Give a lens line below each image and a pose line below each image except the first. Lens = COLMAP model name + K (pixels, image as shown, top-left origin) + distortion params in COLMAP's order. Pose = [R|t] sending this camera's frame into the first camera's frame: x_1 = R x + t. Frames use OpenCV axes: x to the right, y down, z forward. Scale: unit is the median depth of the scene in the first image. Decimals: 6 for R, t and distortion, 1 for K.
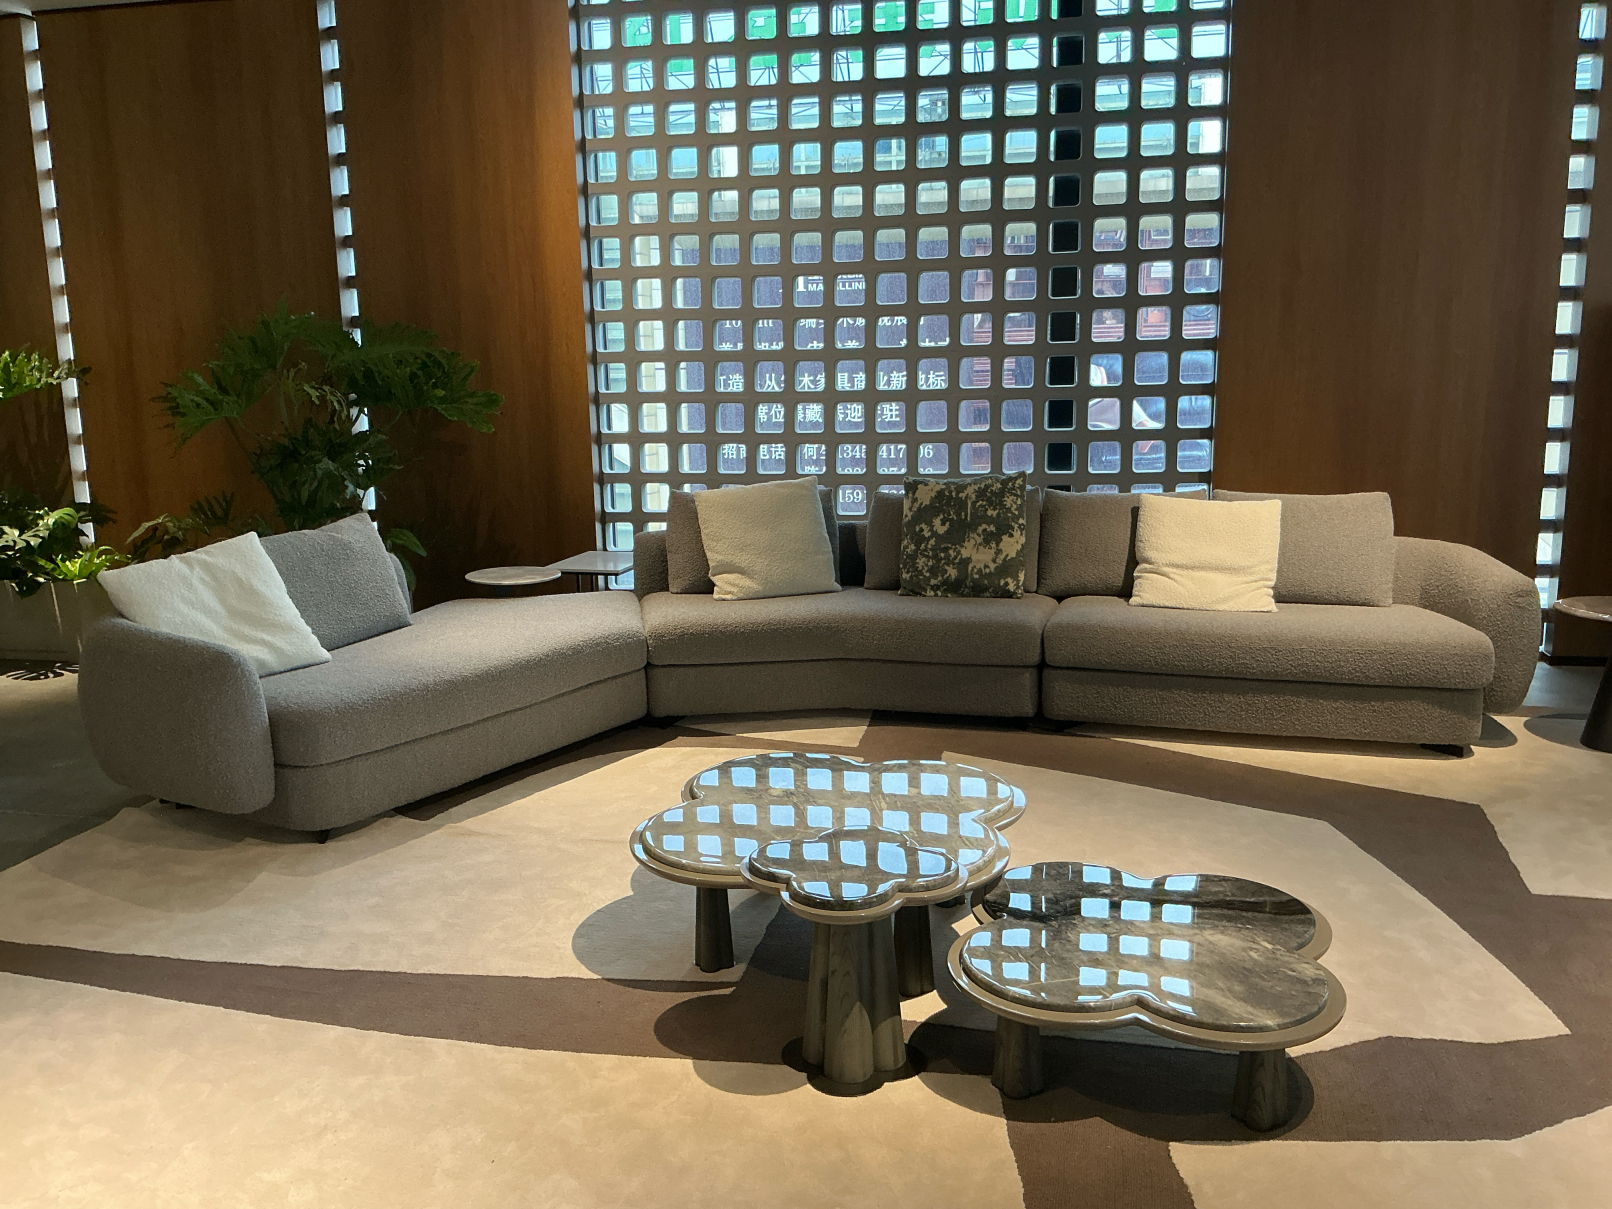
lens RADIAL K [[1350.3, 0, 807.7], [0, 1350.3, 598.8], [0, 0, 1]] dist [0.076708, -0.132184]
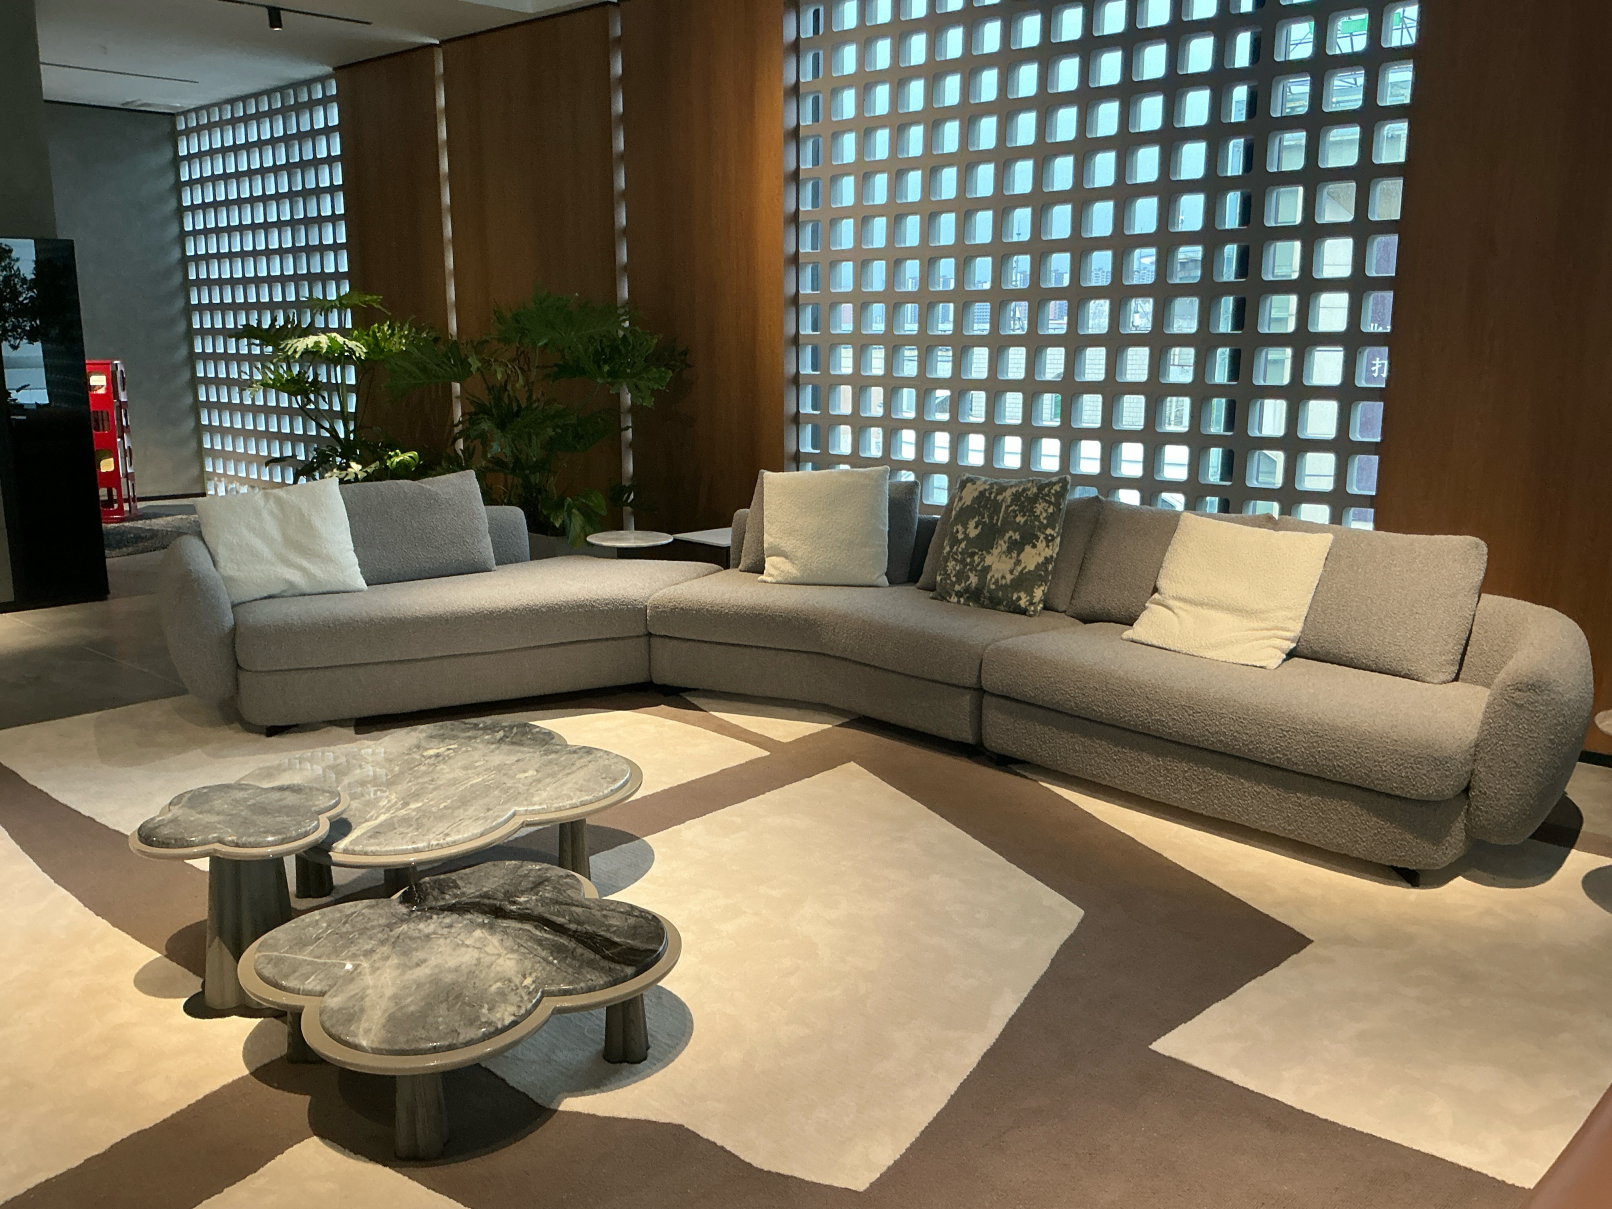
lens RADIAL K [[1350.3, 0, 807.7], [0, 1350.3, 598.8], [0, 0, 1]] dist [0.076708, -0.132184]
pose [[0.860659, 0.117695, -0.495393, 0.473445], [-0.110320, 0.992911, 0.044234, -0.035284], [0.497087, 0.016582, 0.867542, 0.141718]]
